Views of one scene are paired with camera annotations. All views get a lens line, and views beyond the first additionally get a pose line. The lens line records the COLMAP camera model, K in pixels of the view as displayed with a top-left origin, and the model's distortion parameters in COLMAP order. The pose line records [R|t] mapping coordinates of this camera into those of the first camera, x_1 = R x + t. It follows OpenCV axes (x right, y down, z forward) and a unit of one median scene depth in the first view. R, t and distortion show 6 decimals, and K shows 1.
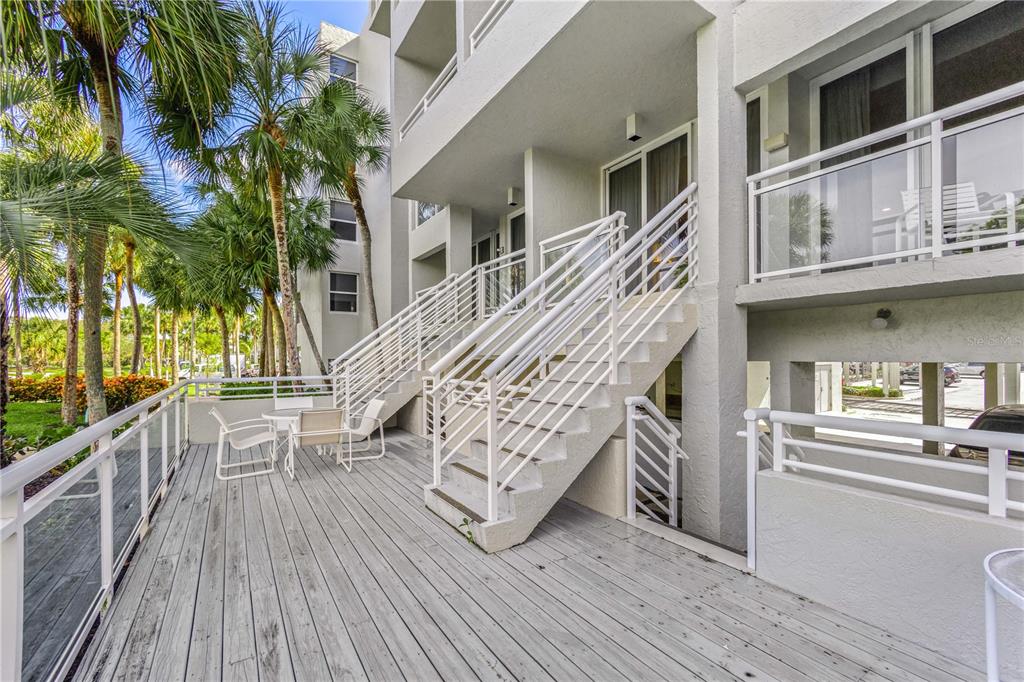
lens RADIAL K [[441.1, 0, 507.8], [0, 441.1, 354.3], [0, 0, 1]] dist [-0.001024, -0.000174]
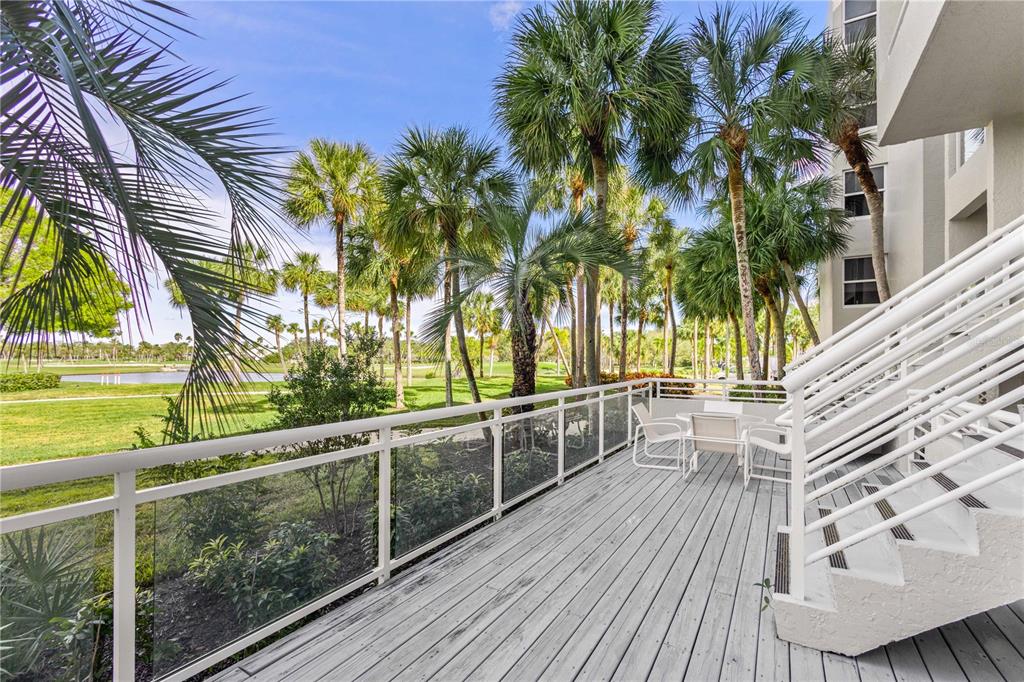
lens RADIAL K [[450.4, 0, 512.6], [0, 450.4, 356.1], [0, 0, 1]] dist [0.001255, 0.000007]
pose [[0.448372, 0.001769, -0.893845, 0.150651], [-0.003620, 0.999993, 0.000163, -0.000731], [0.893840, 0.003163, 0.448375, 0.105904]]
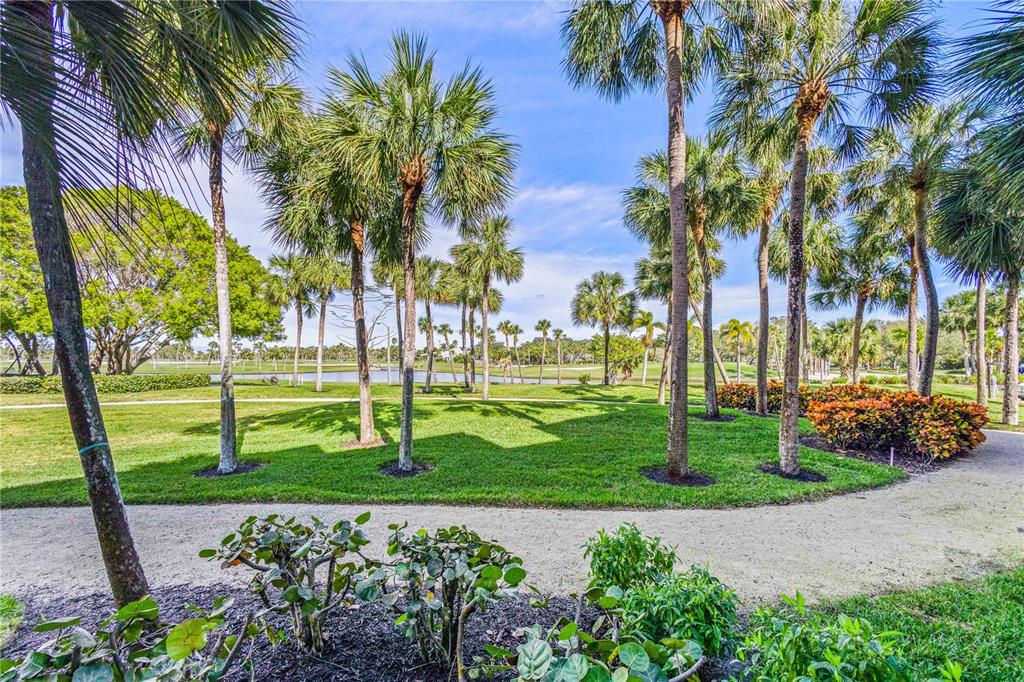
lens RADIAL K [[450.4, 0, 512.6], [0, 450.4, 356.1], [0, 0, 1]] dist [0.001255, 0.000007]
pose [[0.060162, 0.000755, -0.998188, -0.522824], [0.000857, 0.999999, 0.000808, -0.010357], [0.998188, -0.000904, 0.060161, 0.809504]]
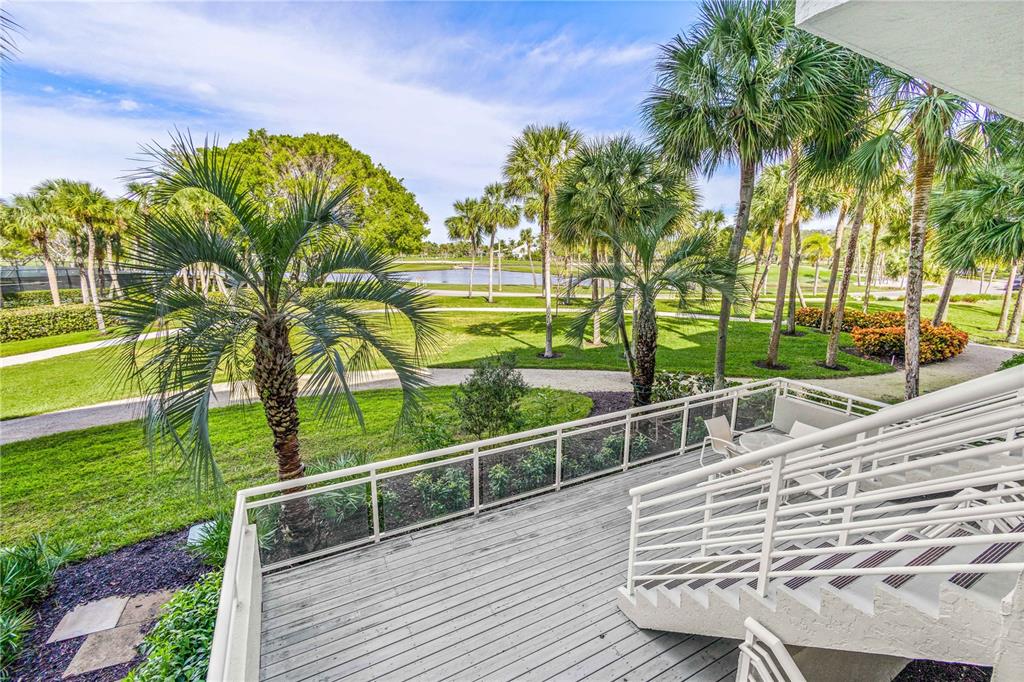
lens RADIAL K [[442.6, 0, 512.0], [0, 442.6, 341.0], [0, 0, 1]] dist [-0.000206, -0.000042]
pose [[-0.073723, 0.201781, -0.976652, 0.426300], [-0.000990, 0.979302, 0.202403, -0.234782], [0.997278, 0.015889, -0.071997, 0.265632]]
